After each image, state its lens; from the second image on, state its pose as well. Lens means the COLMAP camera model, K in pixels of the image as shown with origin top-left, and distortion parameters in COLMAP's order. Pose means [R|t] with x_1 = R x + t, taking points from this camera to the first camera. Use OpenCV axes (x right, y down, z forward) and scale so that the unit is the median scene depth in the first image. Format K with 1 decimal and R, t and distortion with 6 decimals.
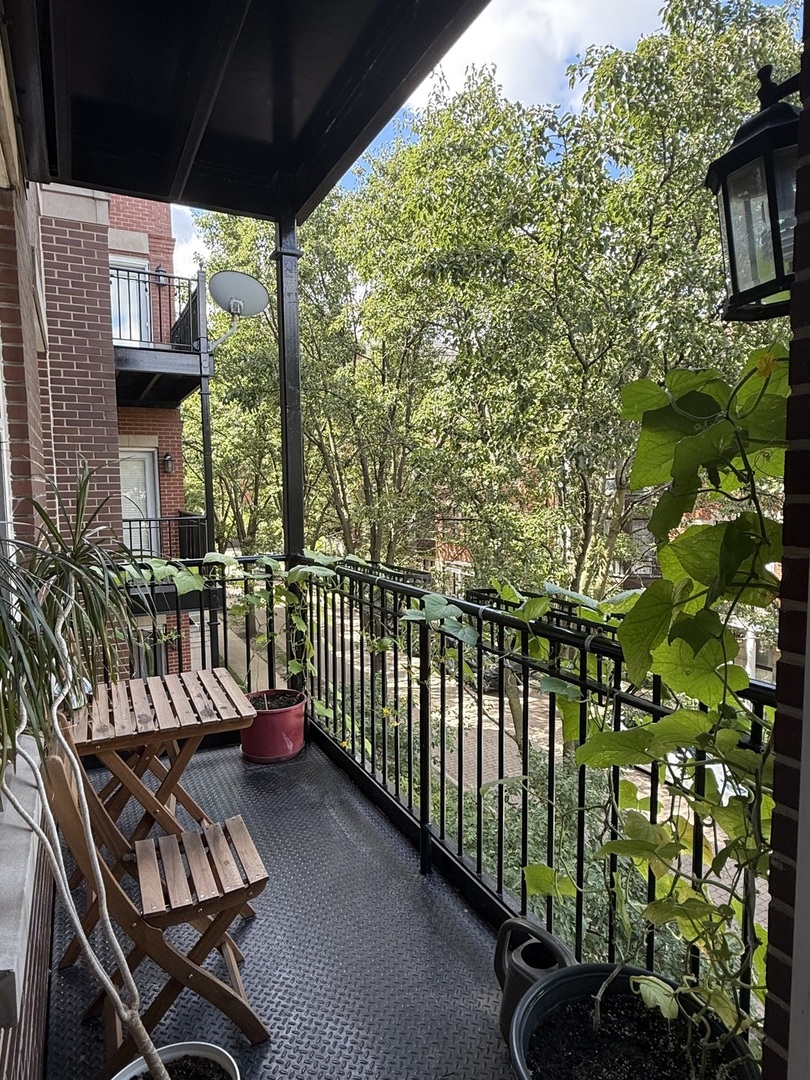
lens RADIAL K [[622.7, 0, 406.9], [0, 622.7, 544.1], [0, 0, 1]] dist [-0.007966, 0.004058]
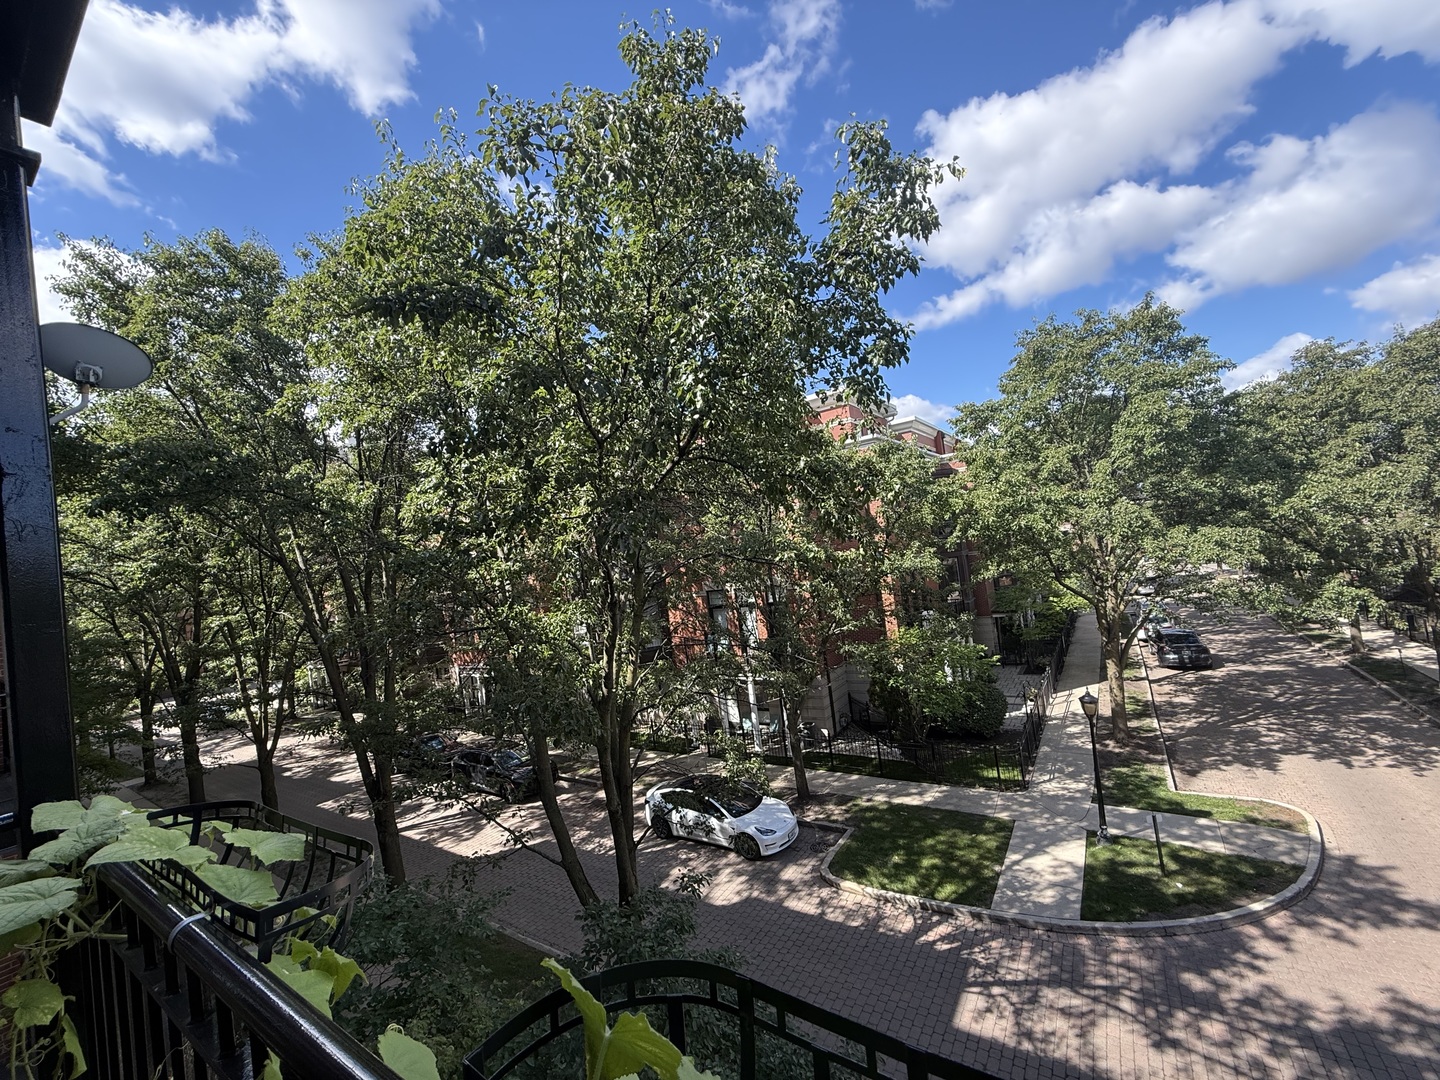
lens RADIAL K [[579.9, 0, 707.5], [0, 579.9, 539.8], [0, 0, 1]] dist [0.008010, -0.002780]
pose [[0.882004, -0.084628, 0.463581, 0.031826], [0.154462, 0.981314, -0.114736, -0.038249], [-0.445208, 0.172803, 0.878595, 0.288480]]
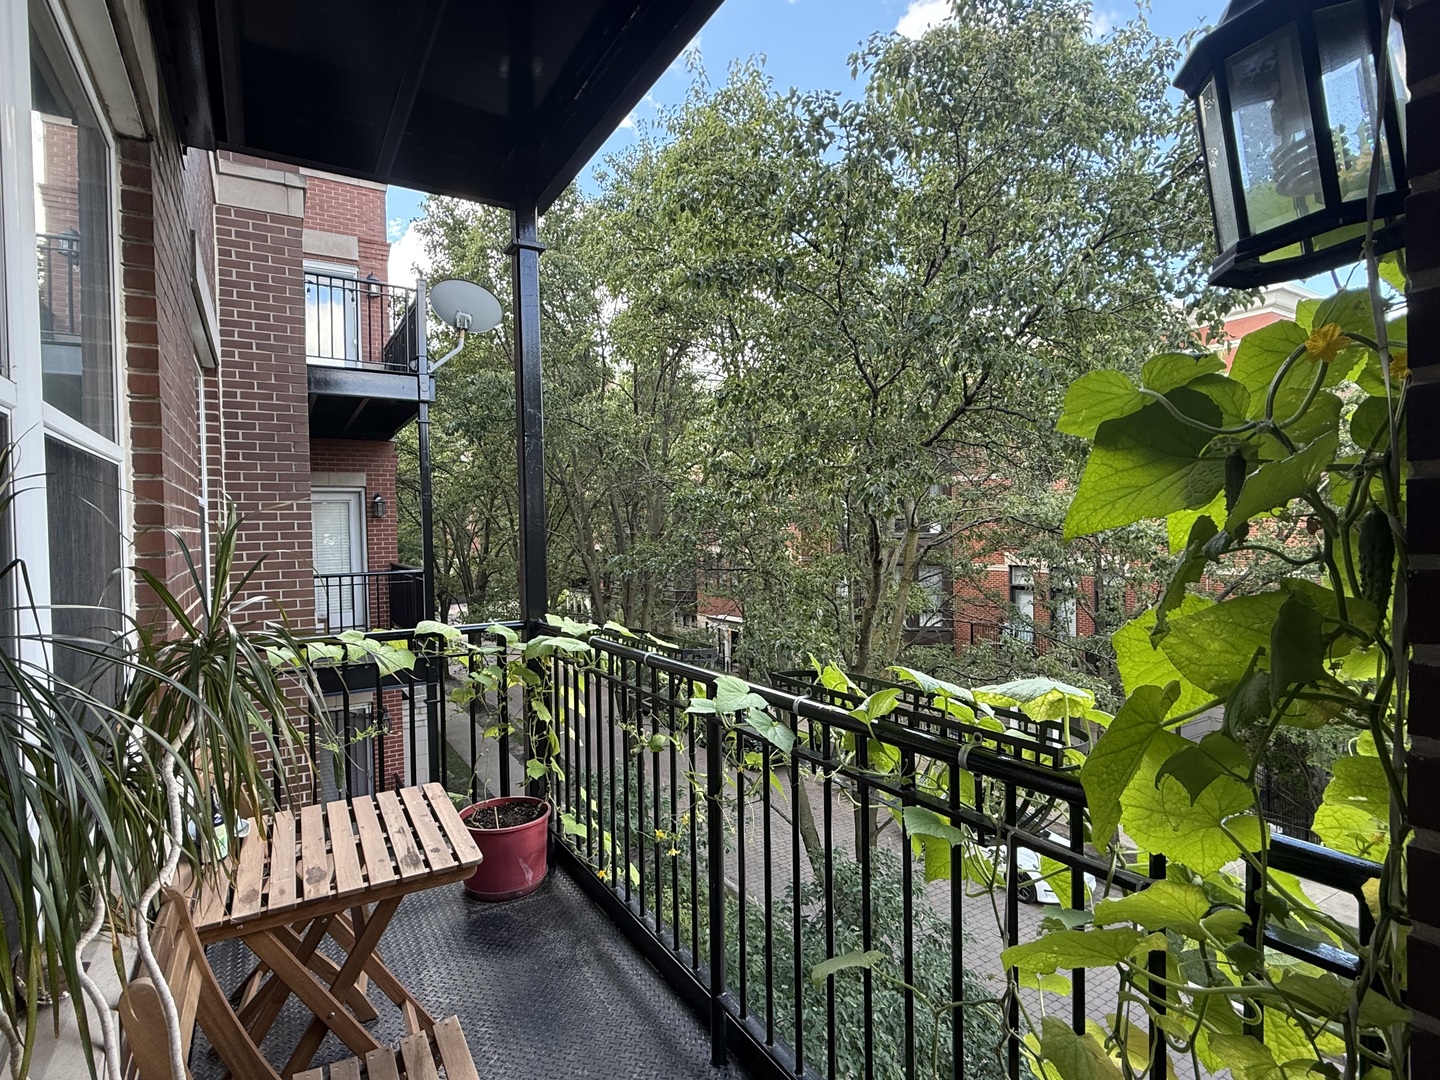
lens RADIAL K [[711.7, 0, 716.4], [0, 711.7, 546.6], [0, 0, 1]] dist [0.000063, -0.002998]
pose [[0.997117, -0.011761, 0.074969, -0.012404], [0.016862, 0.997559, -0.067767, -0.007774], [-0.073989, 0.068835, 0.994881, 0.056554]]
